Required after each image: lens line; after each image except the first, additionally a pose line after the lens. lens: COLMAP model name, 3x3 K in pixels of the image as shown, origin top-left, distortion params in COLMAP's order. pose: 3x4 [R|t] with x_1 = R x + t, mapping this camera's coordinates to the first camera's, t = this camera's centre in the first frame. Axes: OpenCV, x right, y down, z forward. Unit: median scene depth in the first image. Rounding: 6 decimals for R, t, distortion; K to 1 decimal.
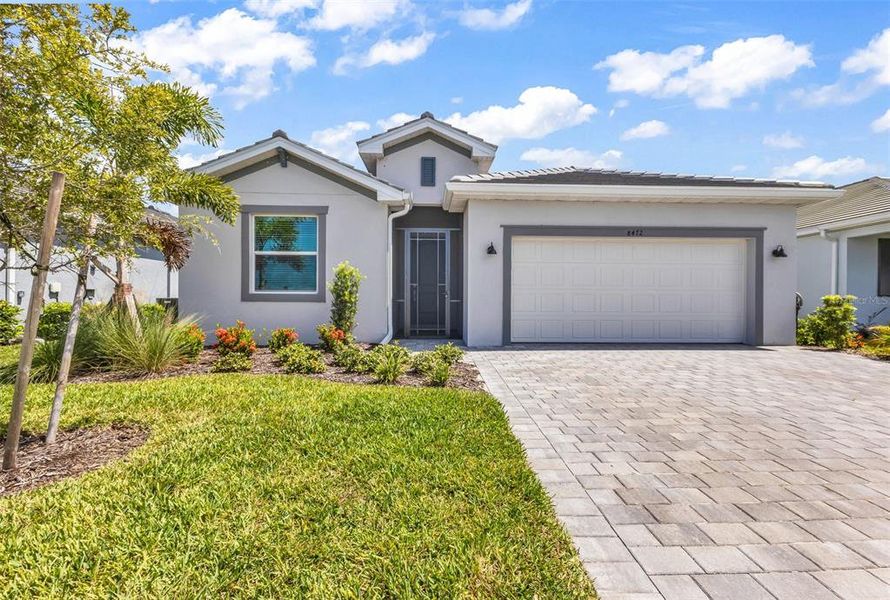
lens RADIAL K [[364.1, 0, 445.0], [0, 364.1, 300.0], [0, 0, 1]] dist [0.000748, 0.000024]
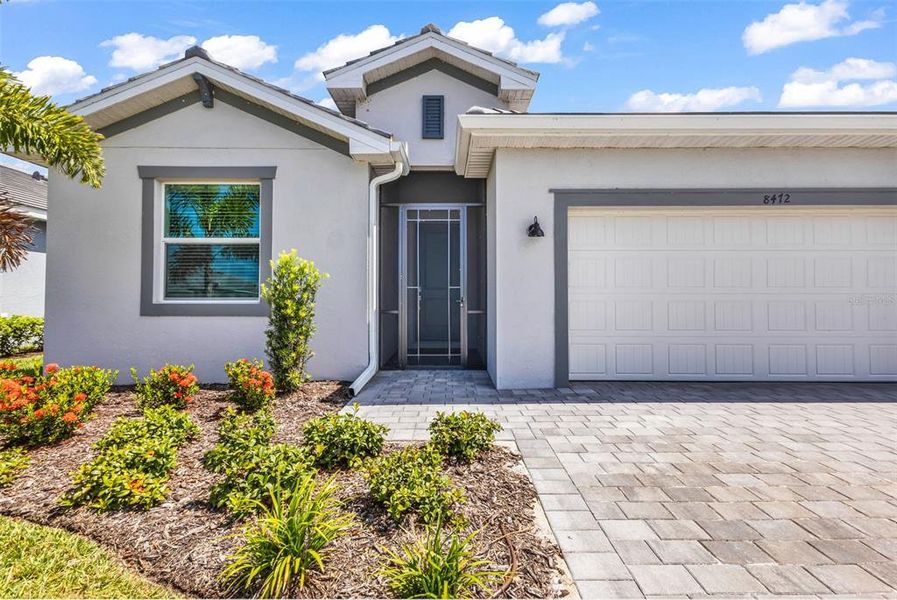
lens RADIAL K [[394.9, 0, 448.5], [0, 394.9, 300.0], [0, 0, 1]] dist [-0.000782, -0.000375]
pose [[0.999366, -0.005677, -0.035156, 0.006189], [0.005327, 0.999936, -0.010030, -0.013951], [0.035211, 0.009836, 0.999331, 0.318044]]
